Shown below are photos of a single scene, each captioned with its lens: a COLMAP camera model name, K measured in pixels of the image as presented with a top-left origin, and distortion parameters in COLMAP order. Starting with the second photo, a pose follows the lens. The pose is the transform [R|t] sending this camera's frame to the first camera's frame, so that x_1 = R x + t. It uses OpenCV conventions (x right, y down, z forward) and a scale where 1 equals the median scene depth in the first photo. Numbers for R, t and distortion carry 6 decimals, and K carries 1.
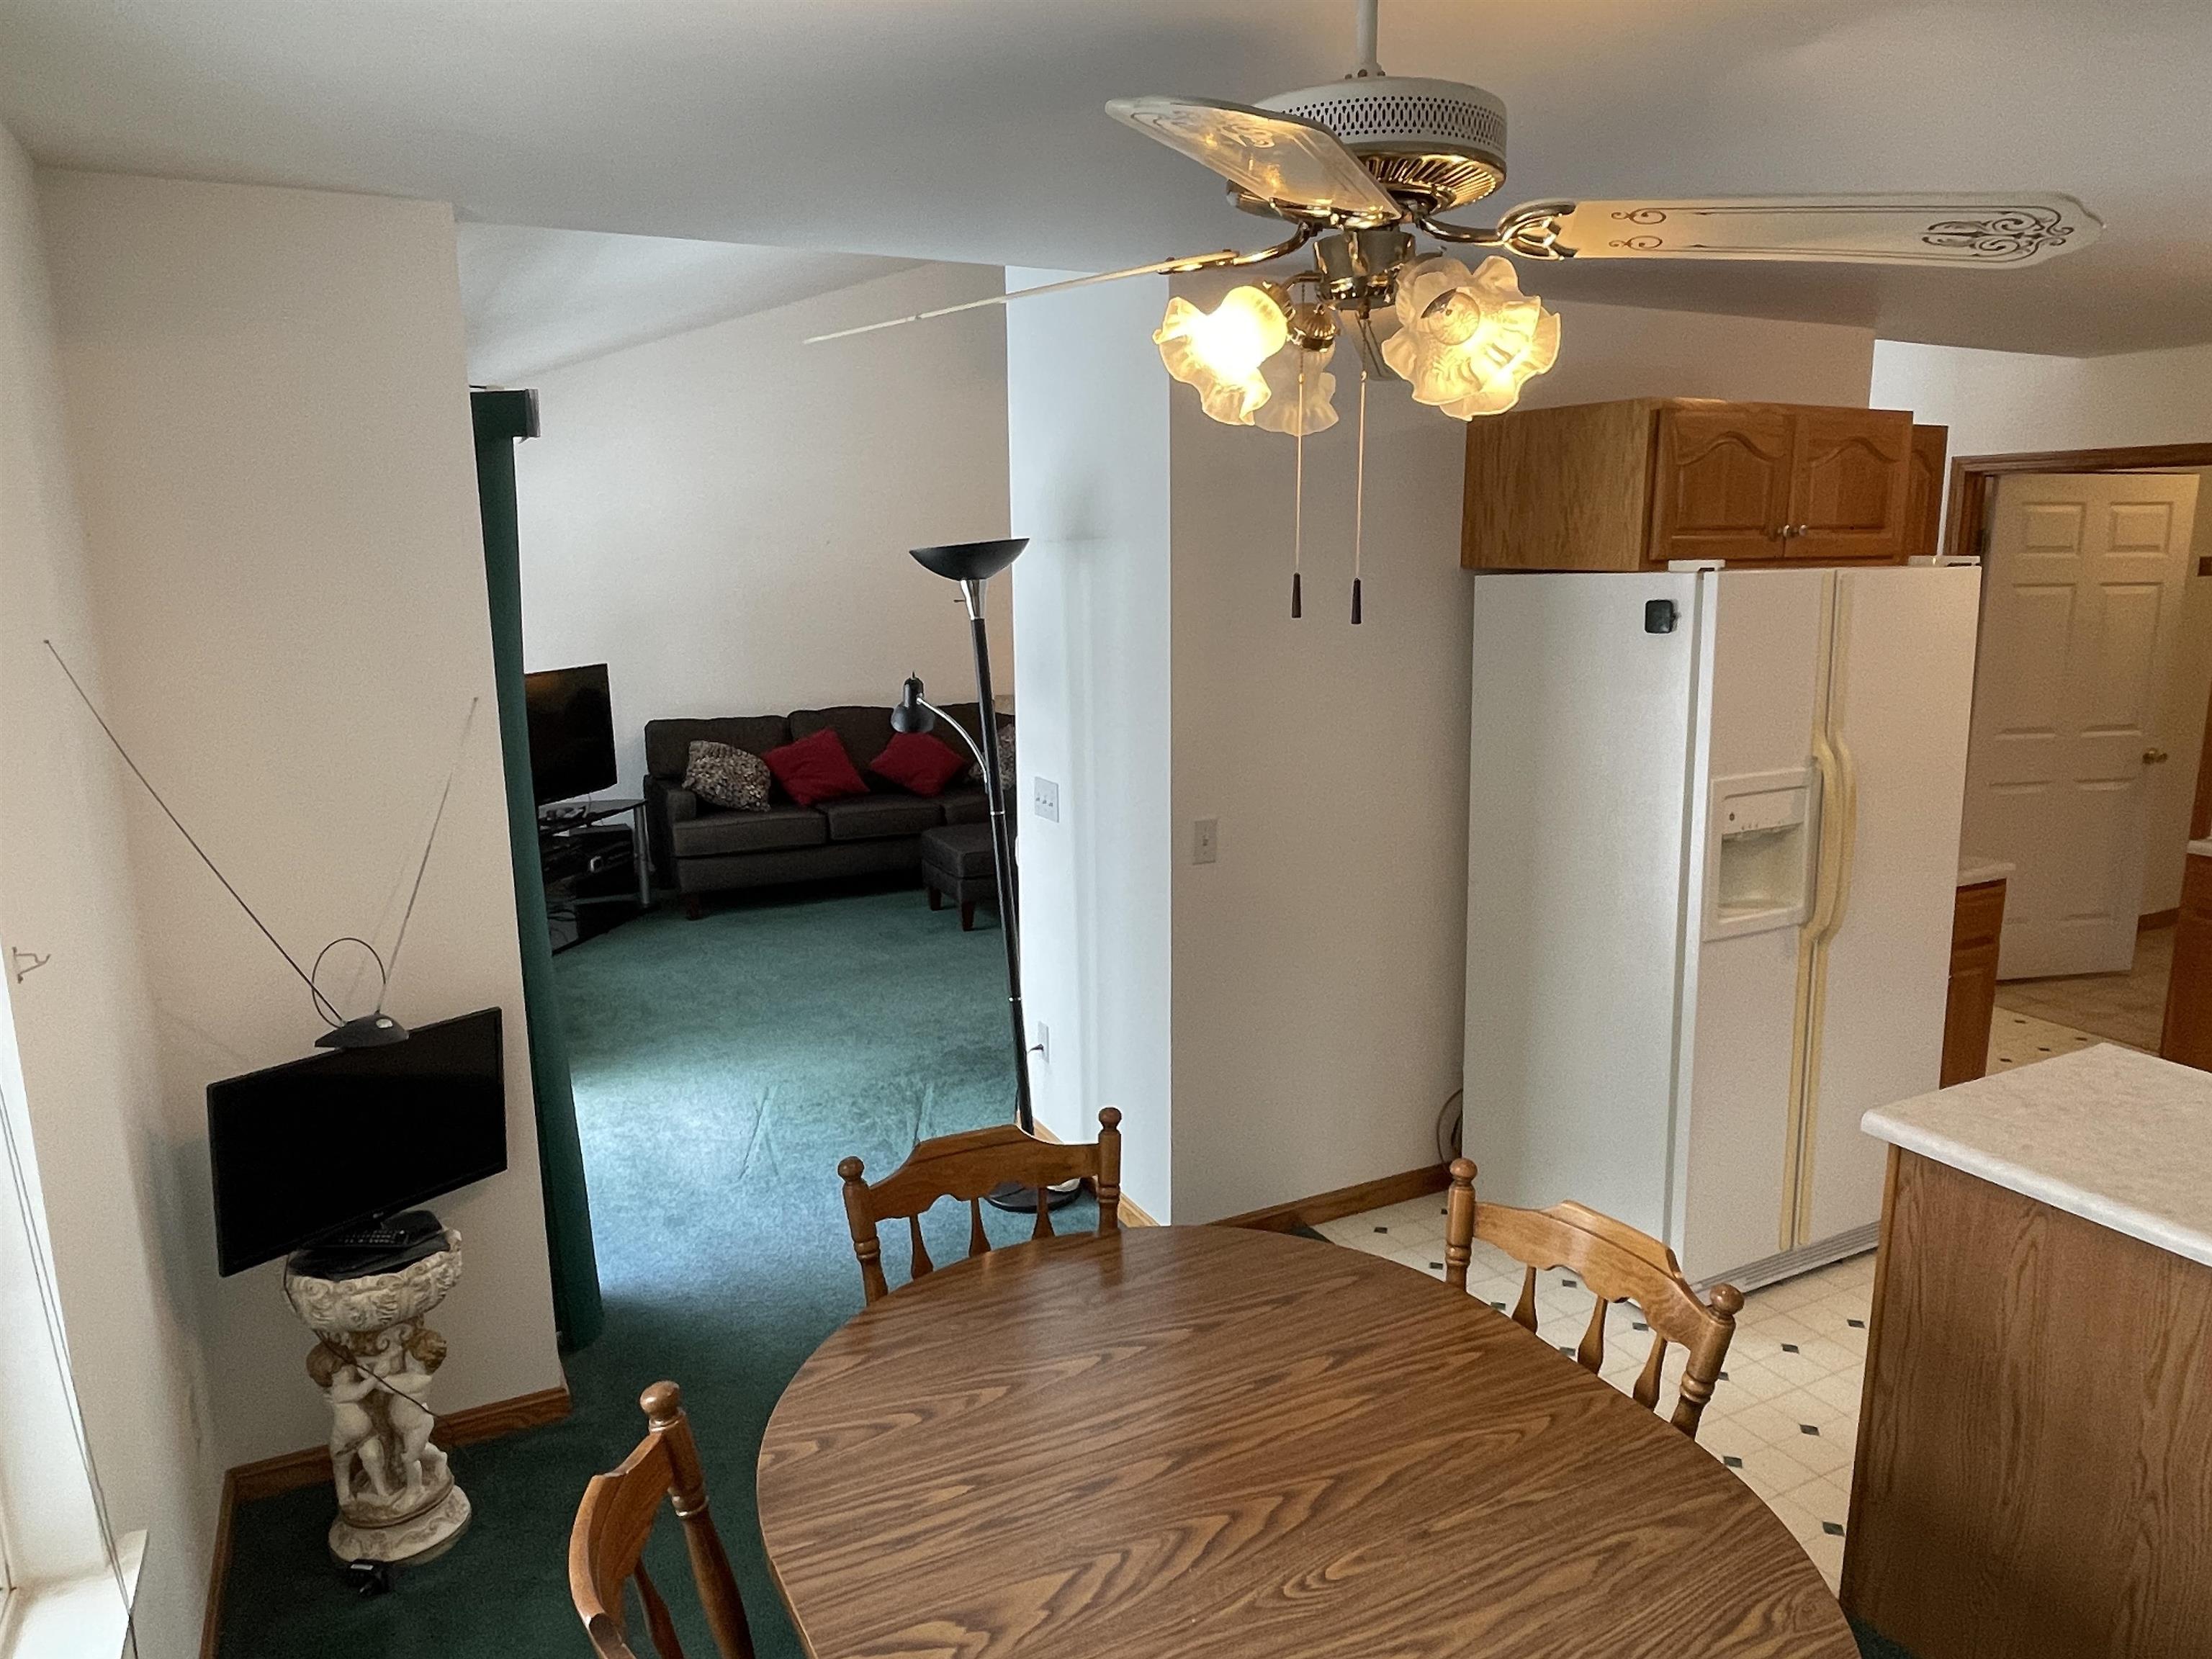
lens RADIAL K [[1443.7, 0, 1113.6], [0, 1443.7, 832.1], [0, 0, 1]] dist [0.009639, -0.029064]
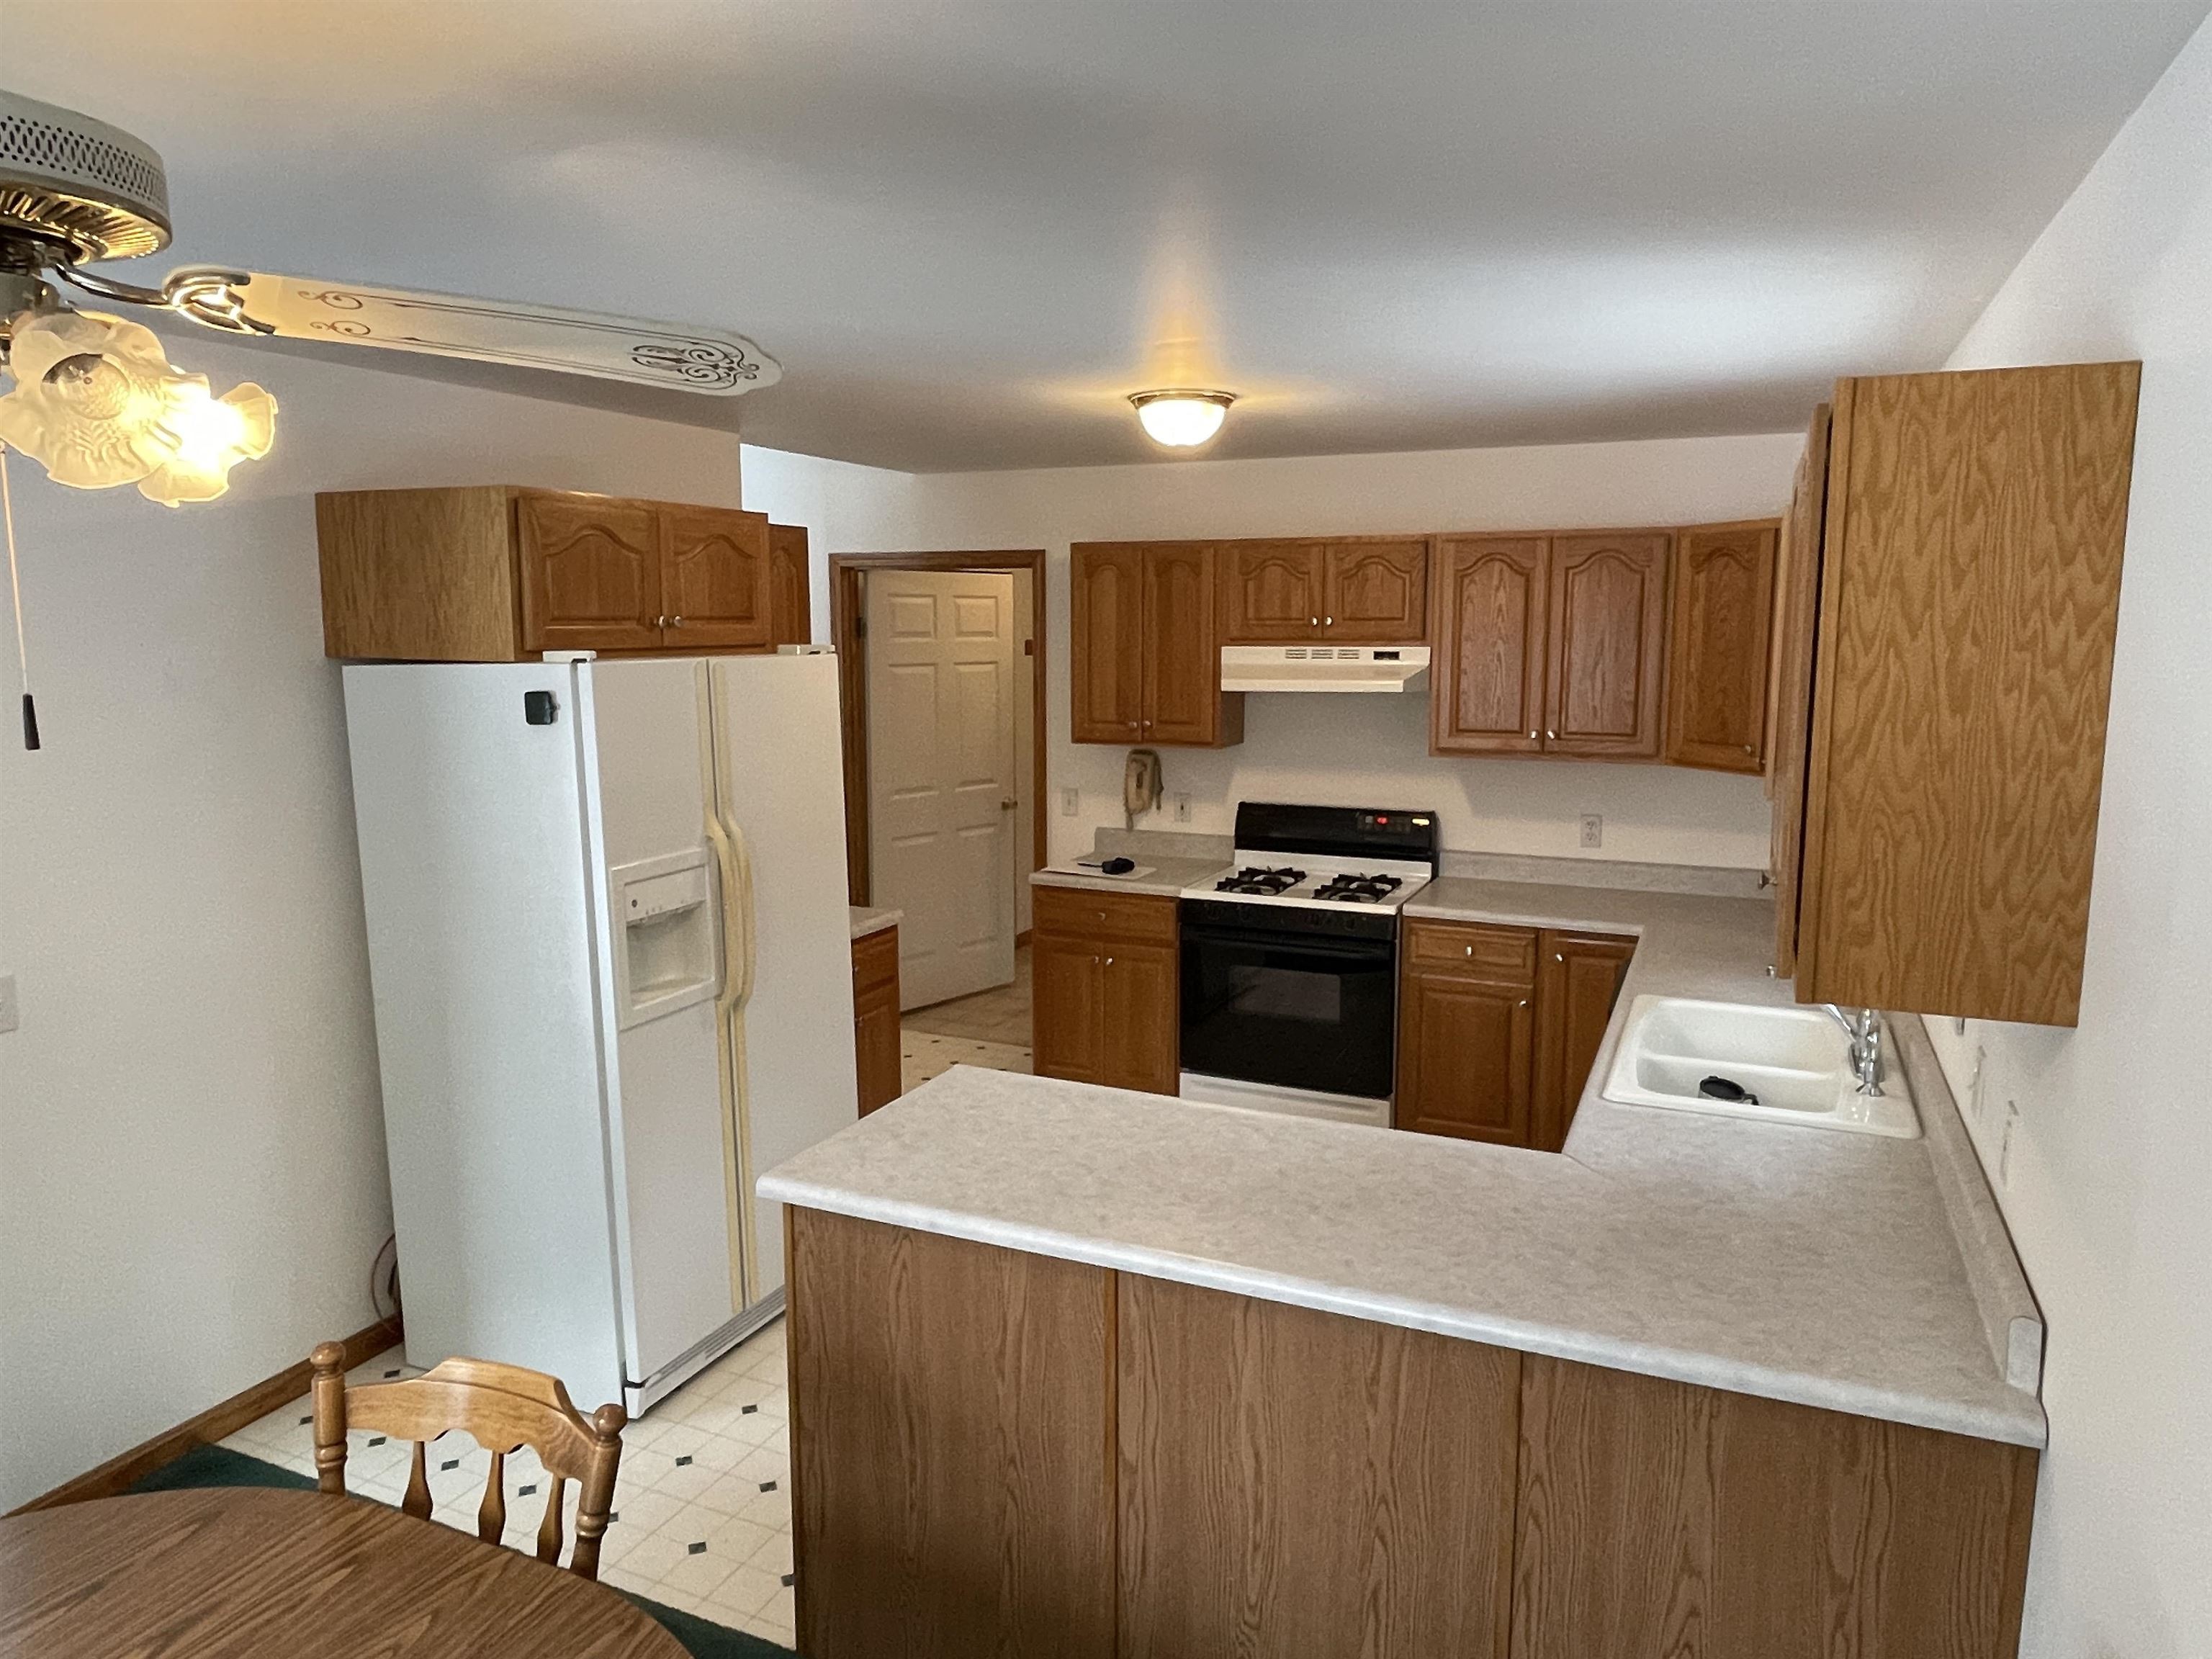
lens RADIAL K [[1443.7, 0, 1113.6], [0, 1443.7, 832.1], [0, 0, 1]] dist [0.009639, -0.029064]
pose [[0.774002, -0.082949, 0.627726, 0.057819], [0.116342, 0.993134, -0.012218, -0.008537], [-0.622403, 0.082488, 0.778338, 0.002563]]
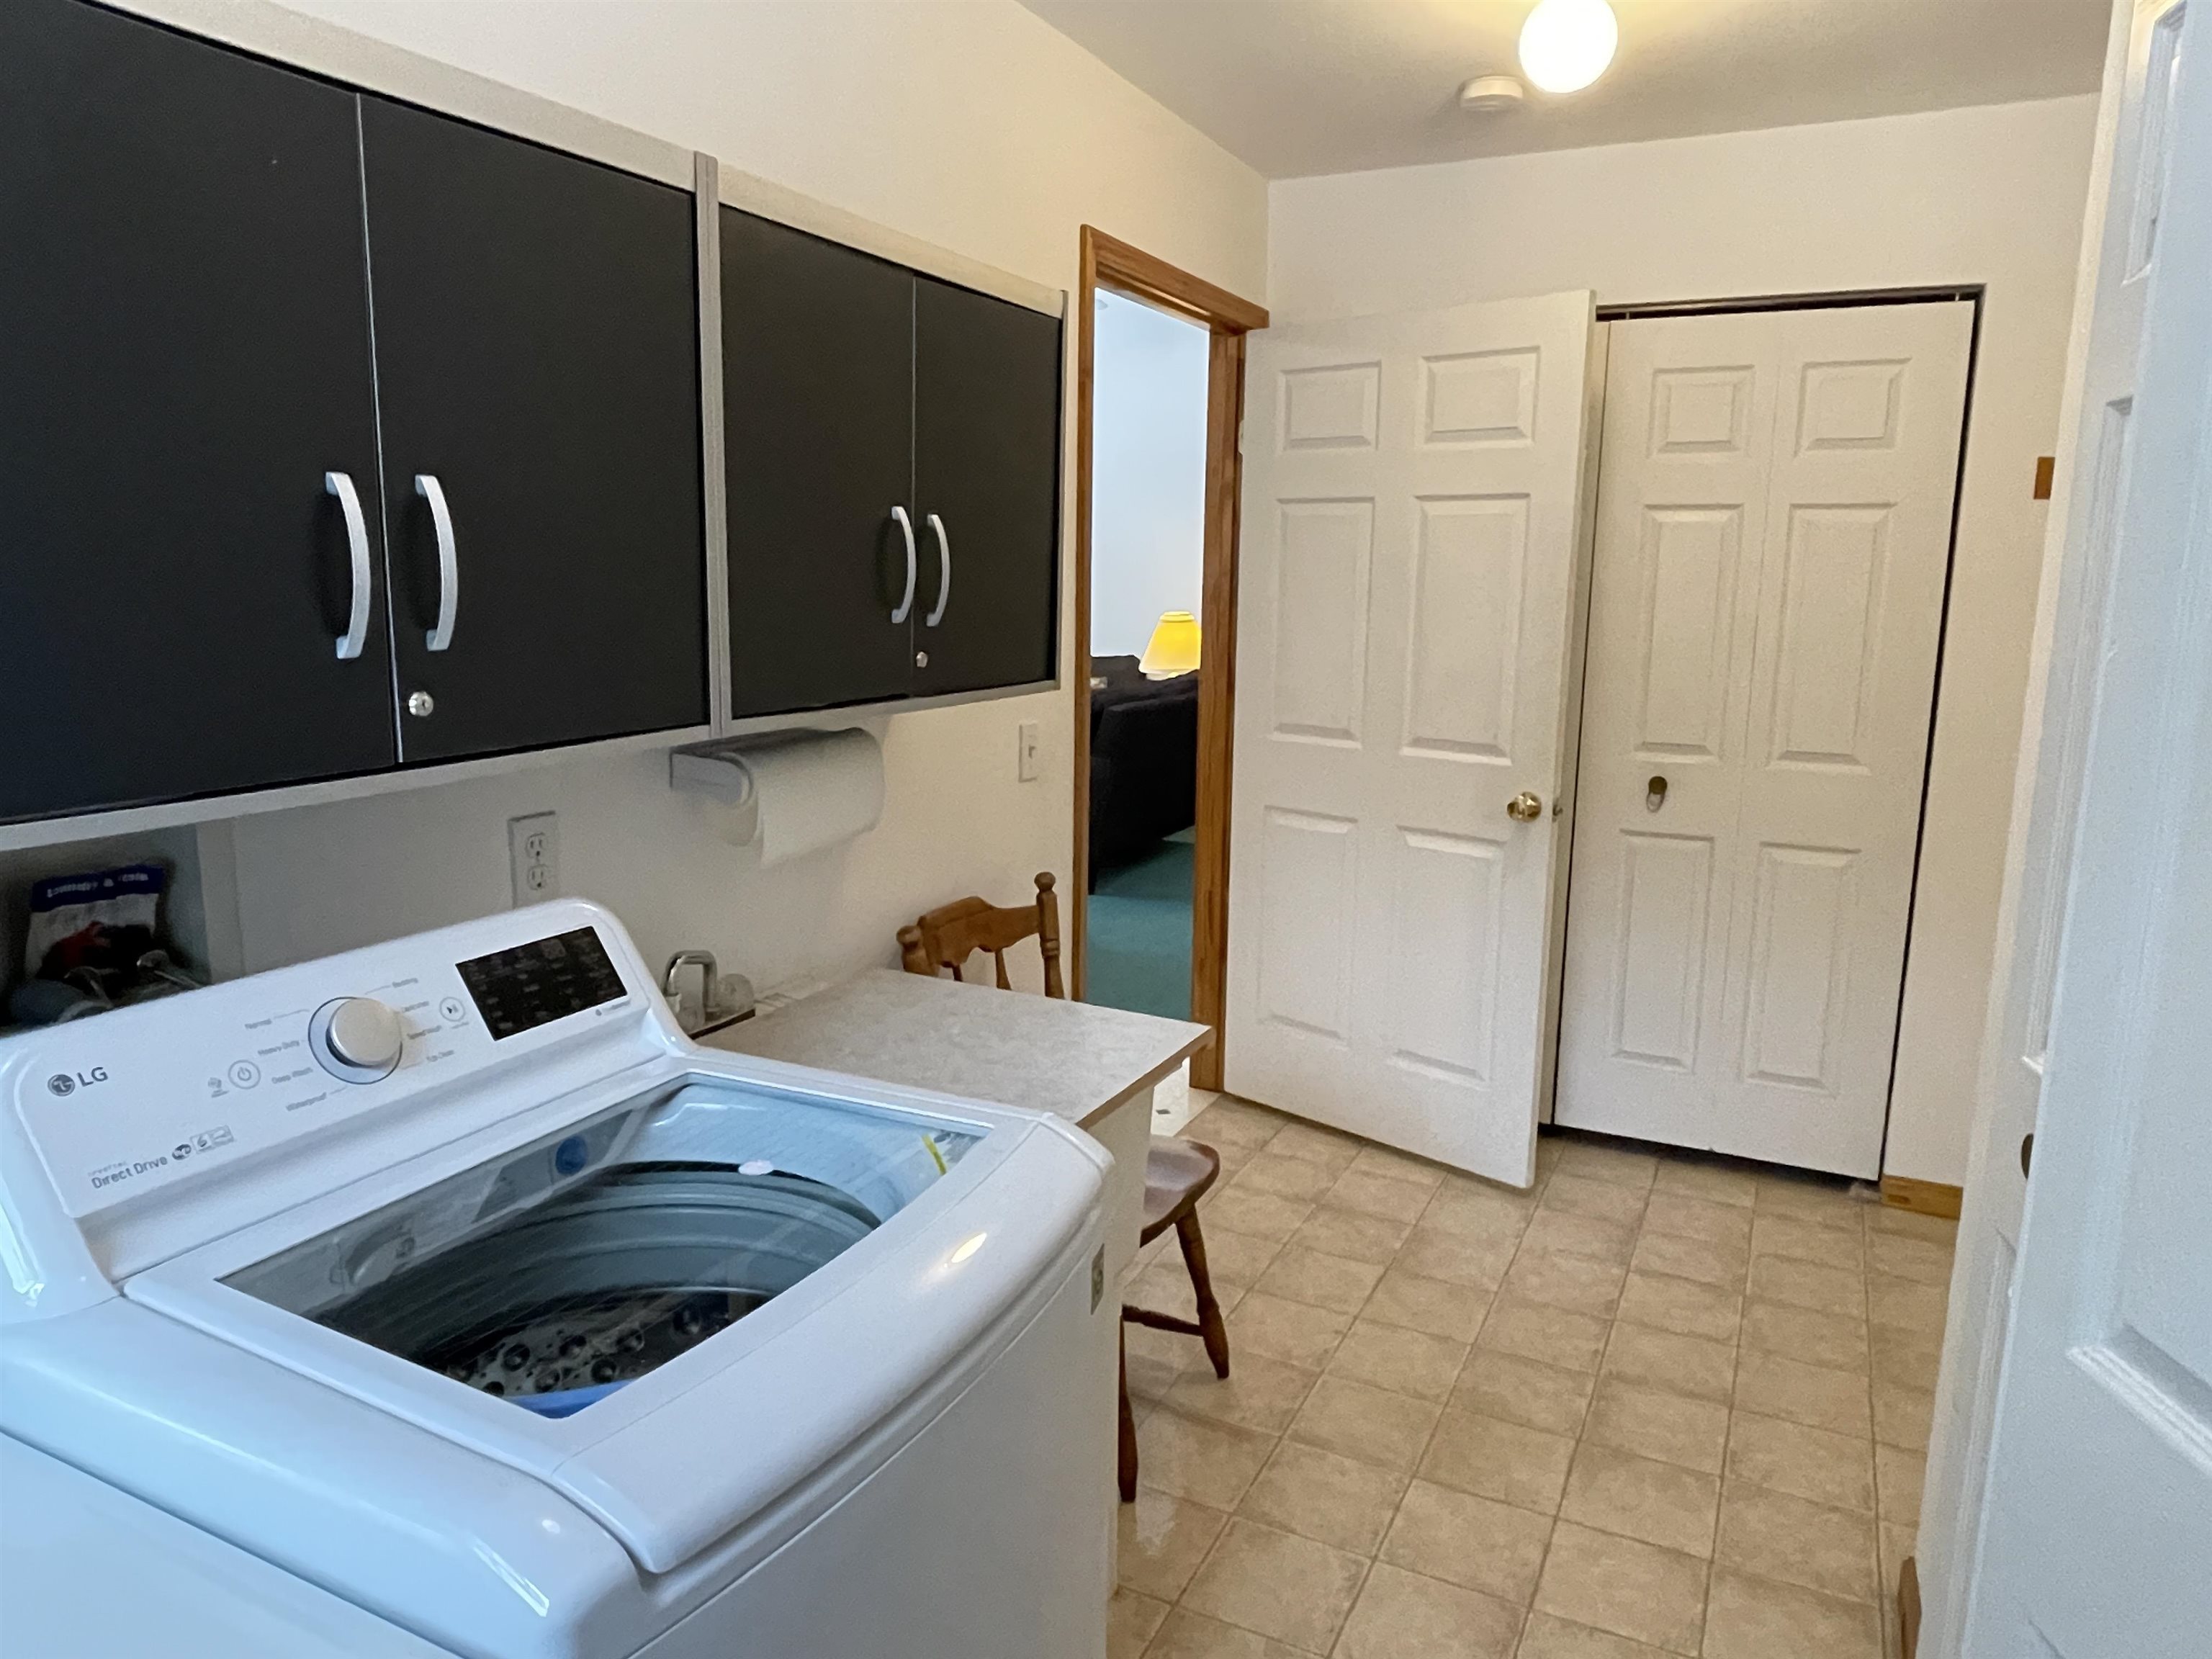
lens RADIAL K [[1443.7, 0, 1113.6], [0, 1443.7, 832.1], [0, 0, 1]] dist [0.009639, -0.029064]
pose [[0.598954, 0.158016, -0.785038, 2.310044], [-0.177673, 0.982126, 0.062130, -0.108221], [0.780824, 0.102267, 0.616324, 1.152203]]
